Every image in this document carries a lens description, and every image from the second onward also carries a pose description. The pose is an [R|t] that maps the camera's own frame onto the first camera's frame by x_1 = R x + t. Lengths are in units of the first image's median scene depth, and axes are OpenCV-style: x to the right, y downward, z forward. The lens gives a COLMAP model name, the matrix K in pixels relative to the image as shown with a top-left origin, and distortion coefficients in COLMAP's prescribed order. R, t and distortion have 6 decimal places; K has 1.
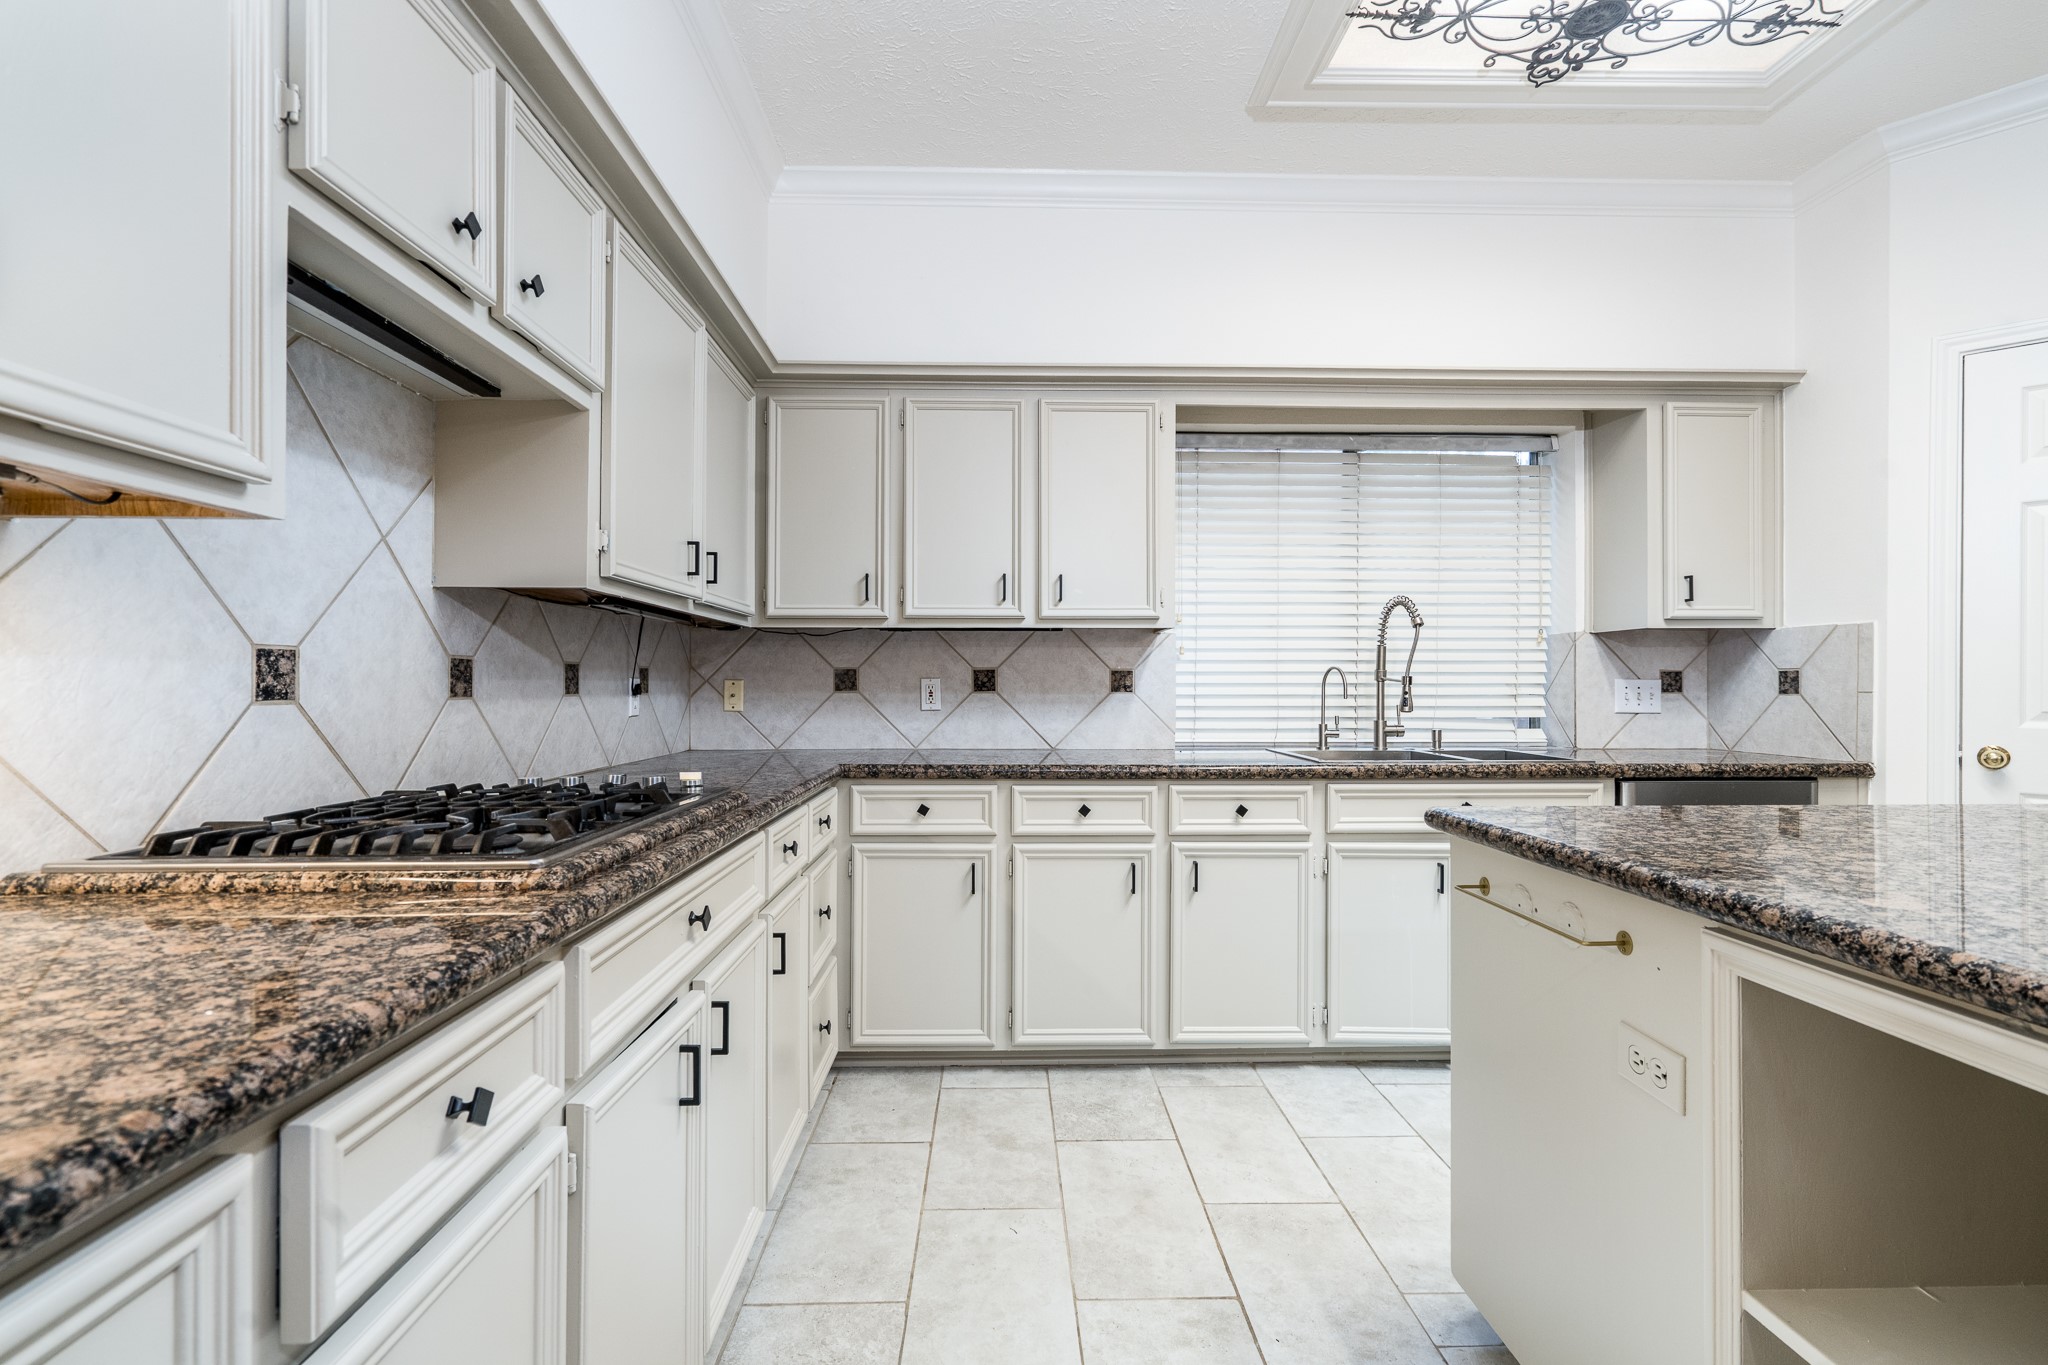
lens RADIAL K [[948.0, 0, 1024.0], [0, 948.0, 682.5], [0, 0, 1]] dist [0.001673, 0.000168]
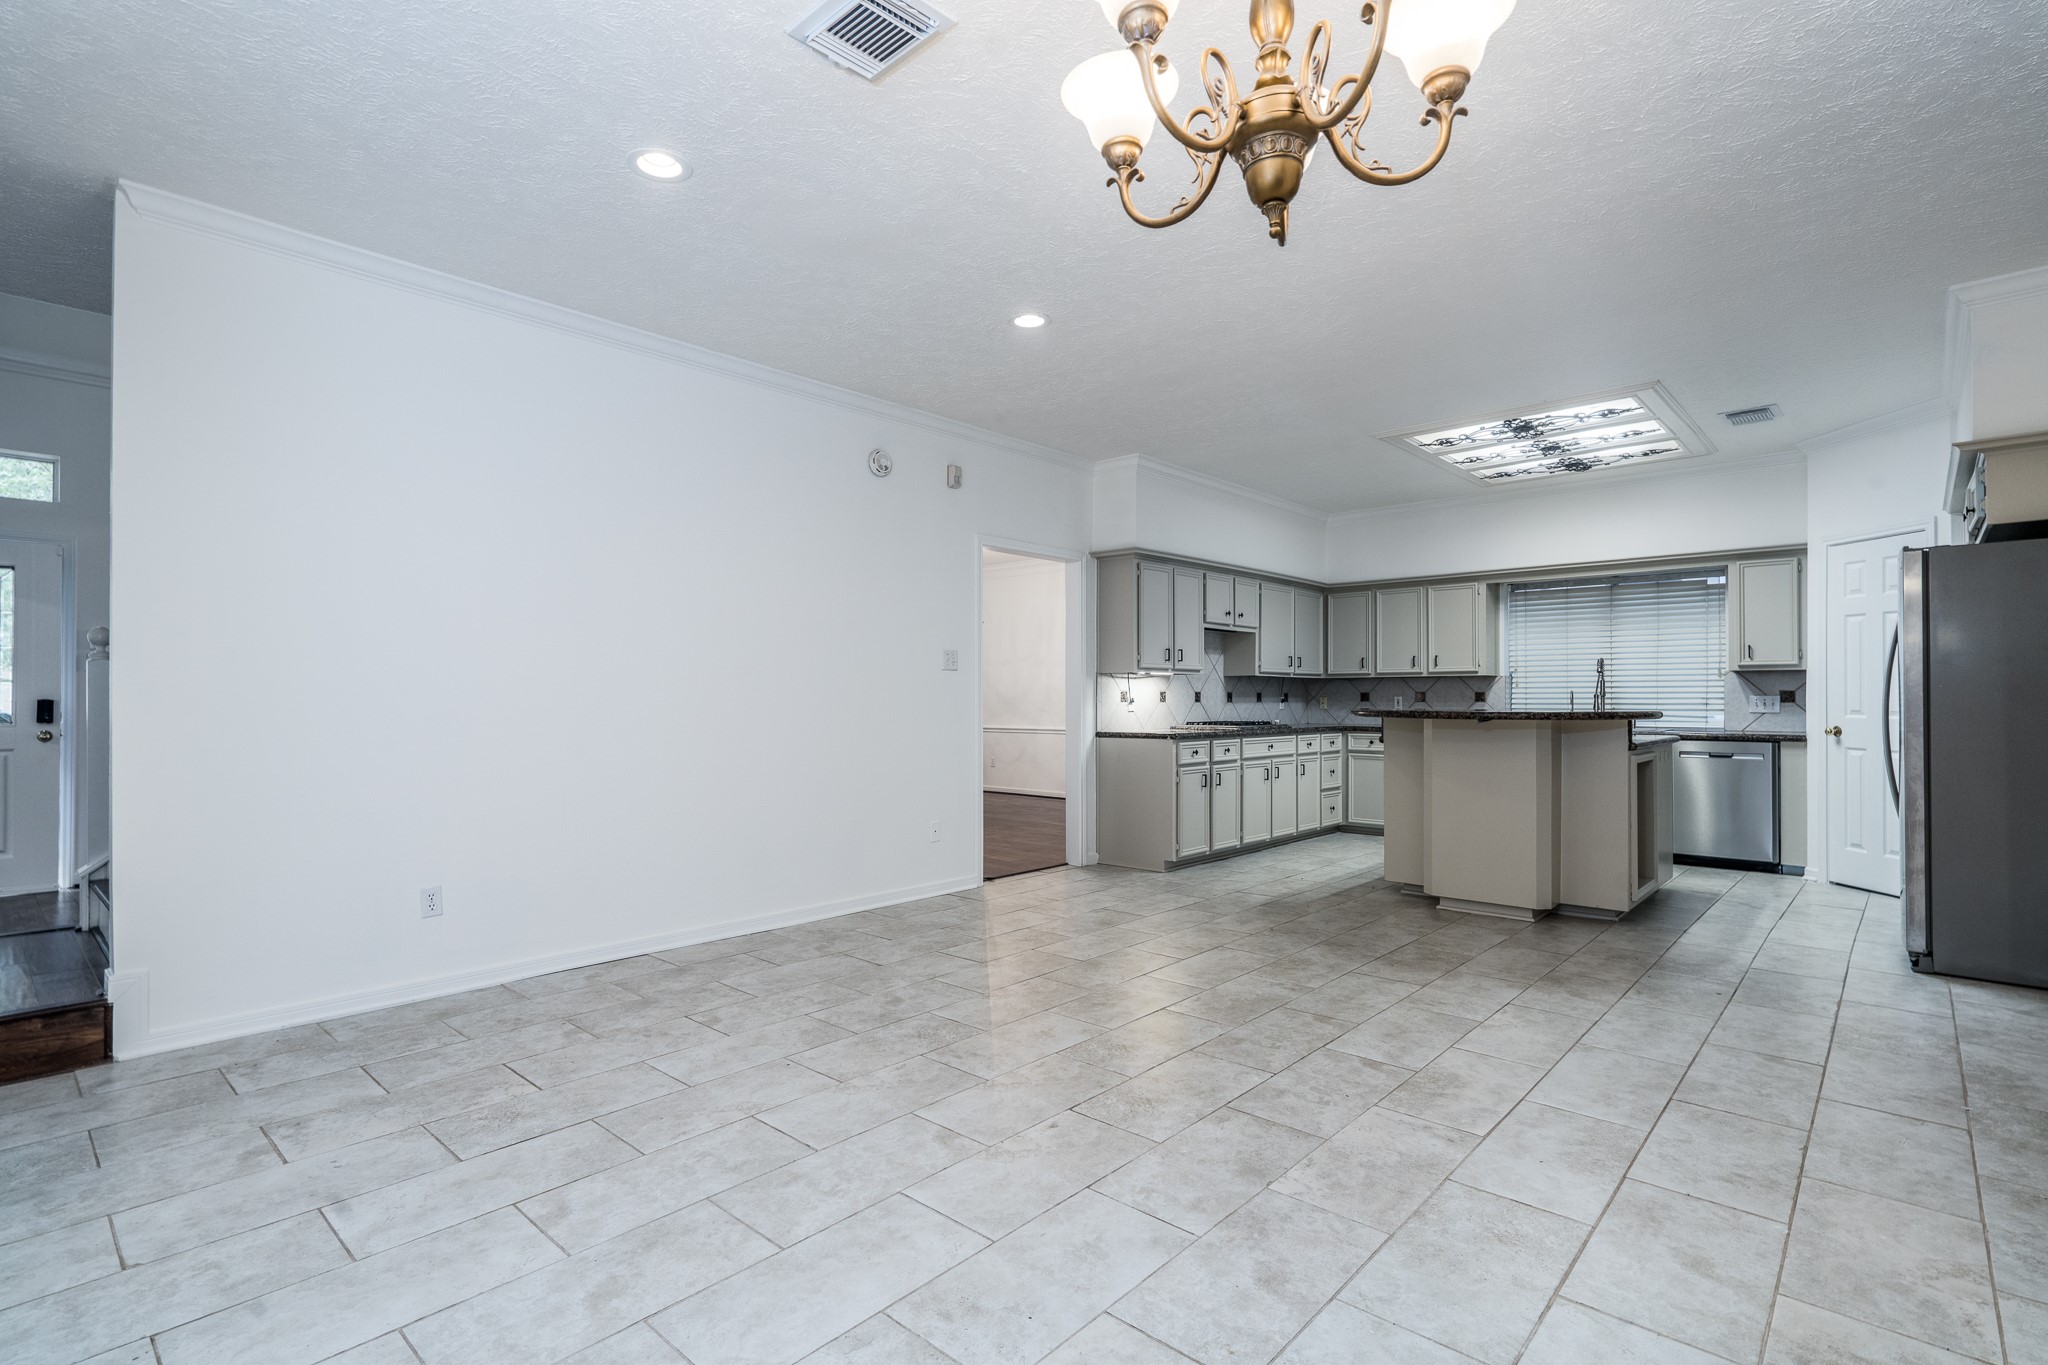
lens RADIAL K [[981.7, 0, 1024.0], [0, 981.7, 682.5], [0, 0, 1]] dist [0.000218, -0.000089]
pose [[0.723936, -0.013060, -0.689743, 1.060998], [0.002688, 0.999867, -0.016112, -0.001751], [0.689861, 0.009810, 0.723875, -1.684520]]
